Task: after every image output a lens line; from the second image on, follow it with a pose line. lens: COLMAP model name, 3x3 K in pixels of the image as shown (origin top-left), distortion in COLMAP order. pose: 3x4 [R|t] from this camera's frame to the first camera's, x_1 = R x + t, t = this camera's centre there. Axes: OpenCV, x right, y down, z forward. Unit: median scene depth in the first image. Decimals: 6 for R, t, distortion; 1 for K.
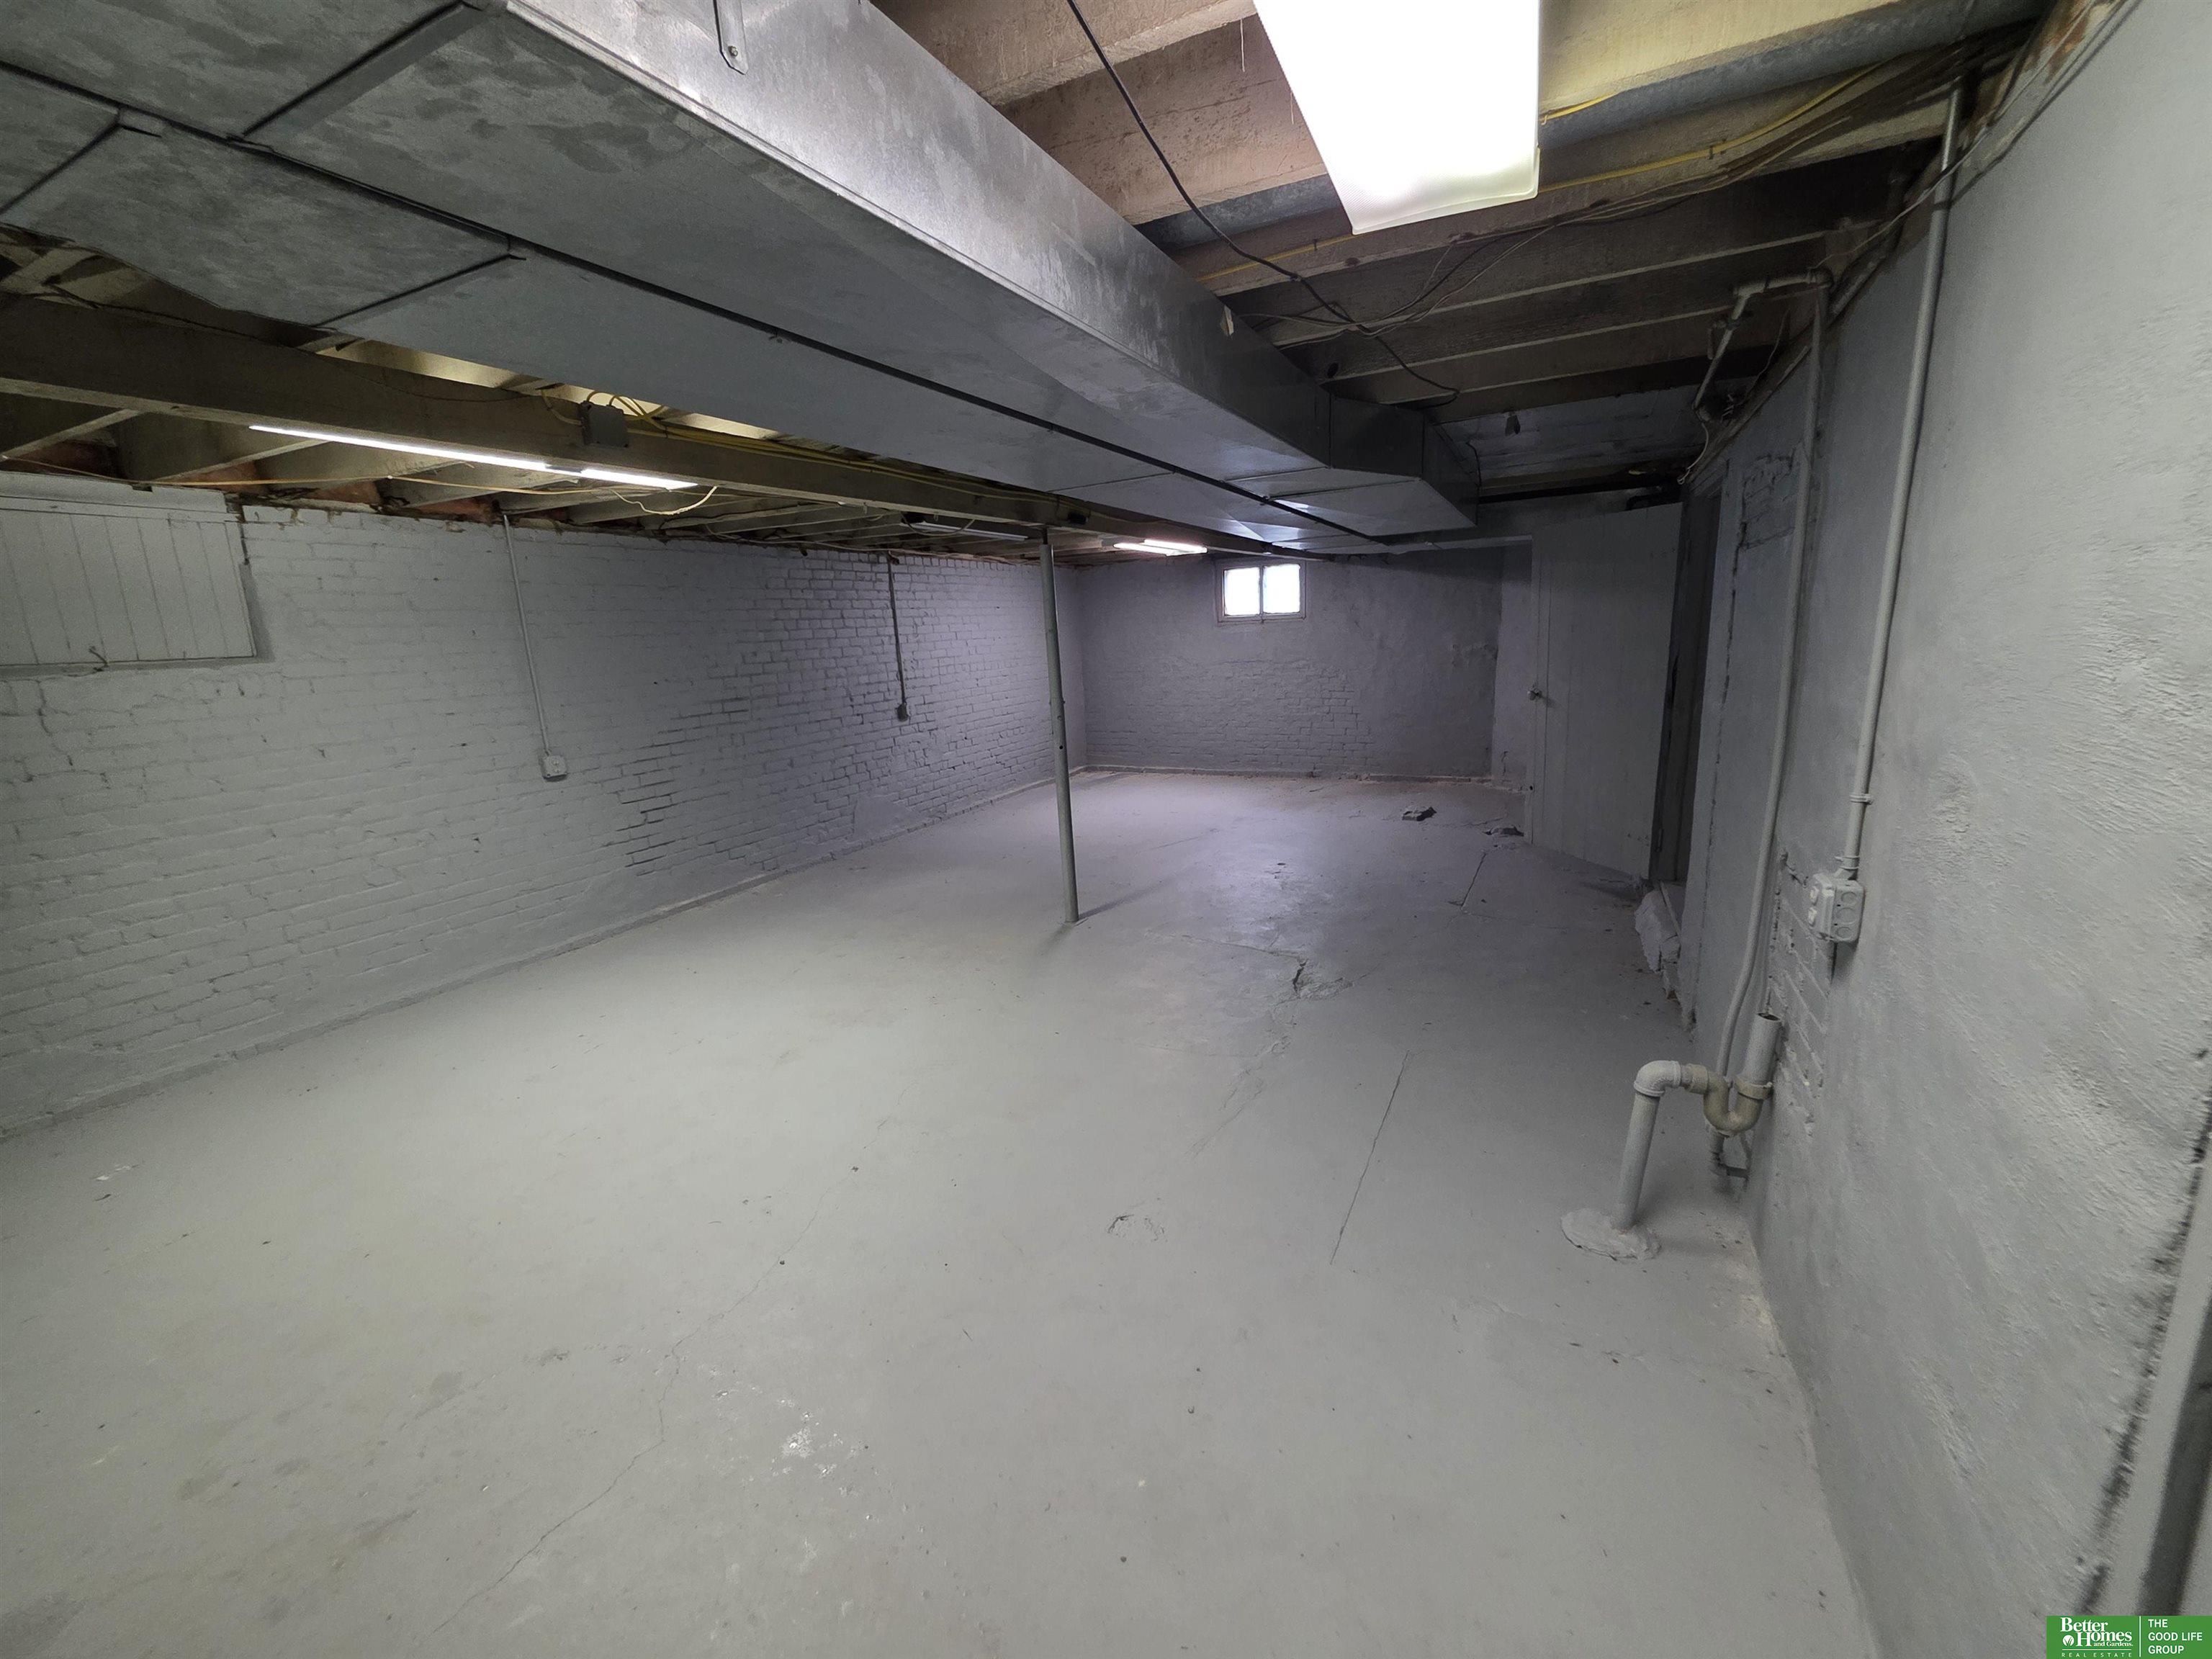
lens RADIAL K [[881.2, 0, 1112.6], [0, 881.2, 817.1], [0, 0, 1]] dist [0.005181, -0.000553]
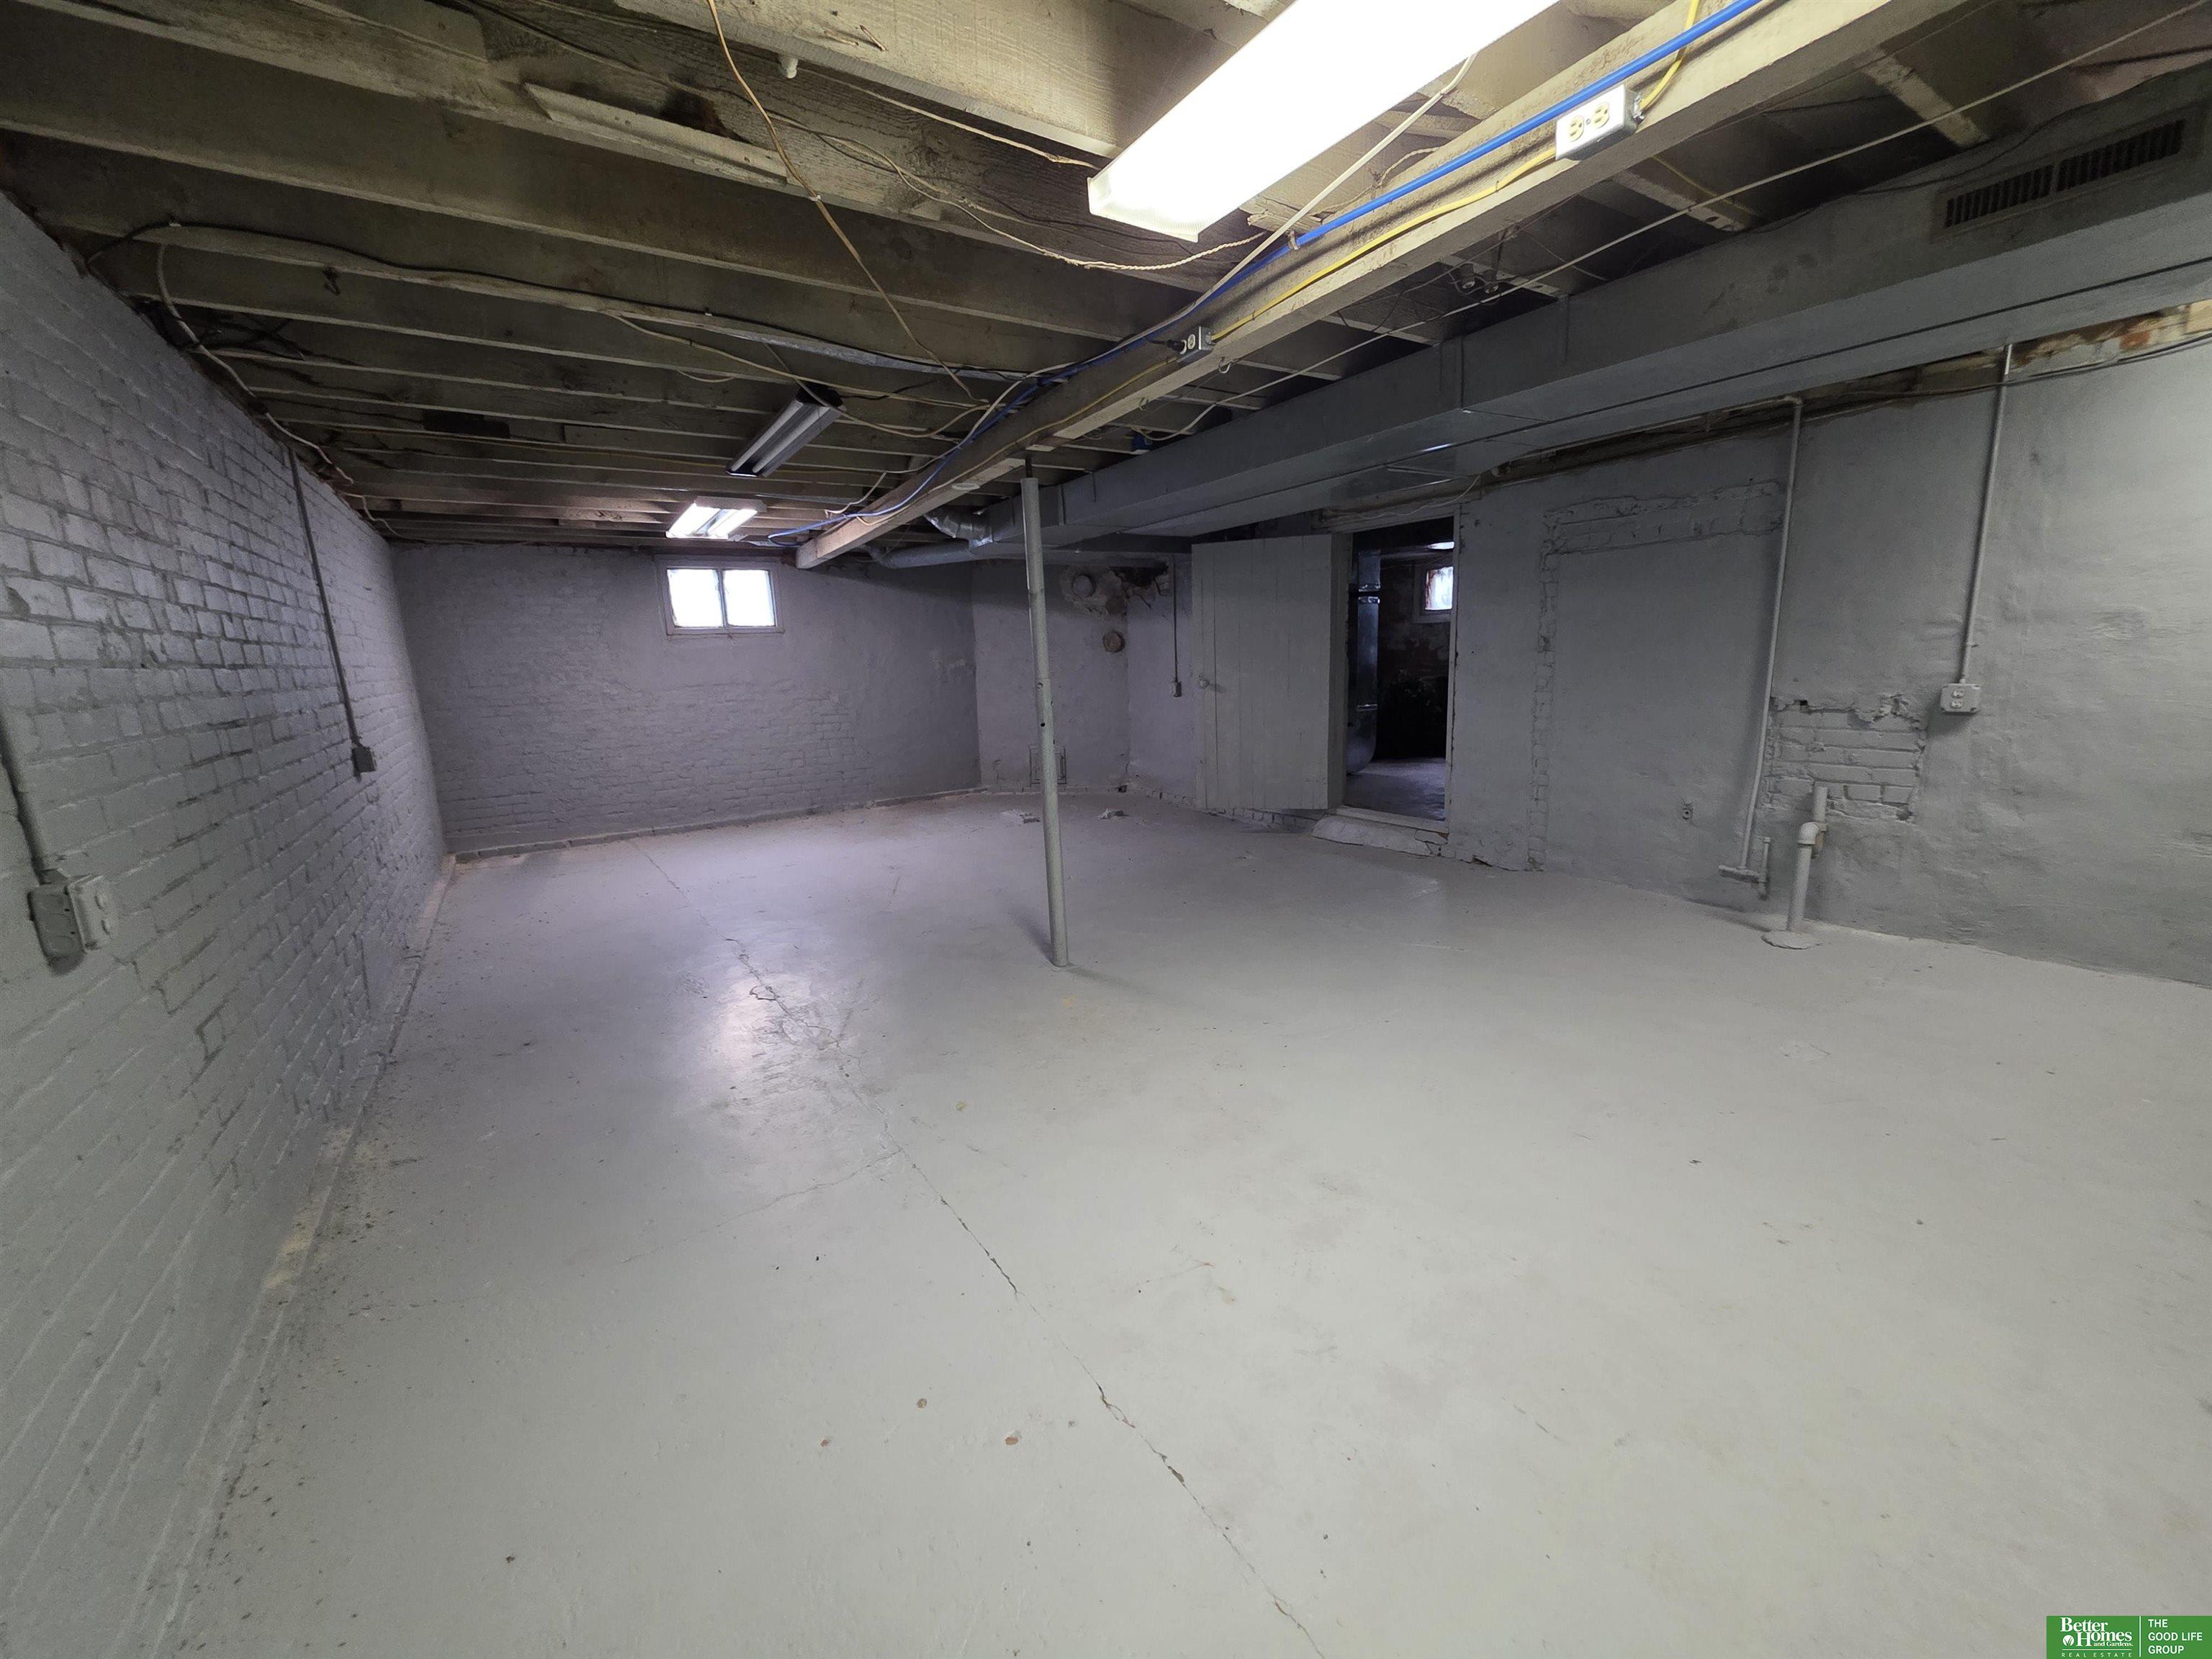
lens RADIAL K [[881.2, 0, 1112.6], [0, 881.2, 817.1], [0, 0, 1]] dist [0.005181, -0.000553]
pose [[0.502862, -0.134455, 0.853845, -0.379149], [0.196168, 0.979804, 0.038759, -0.018350], [-0.841812, 0.148006, 0.519082, 0.302126]]
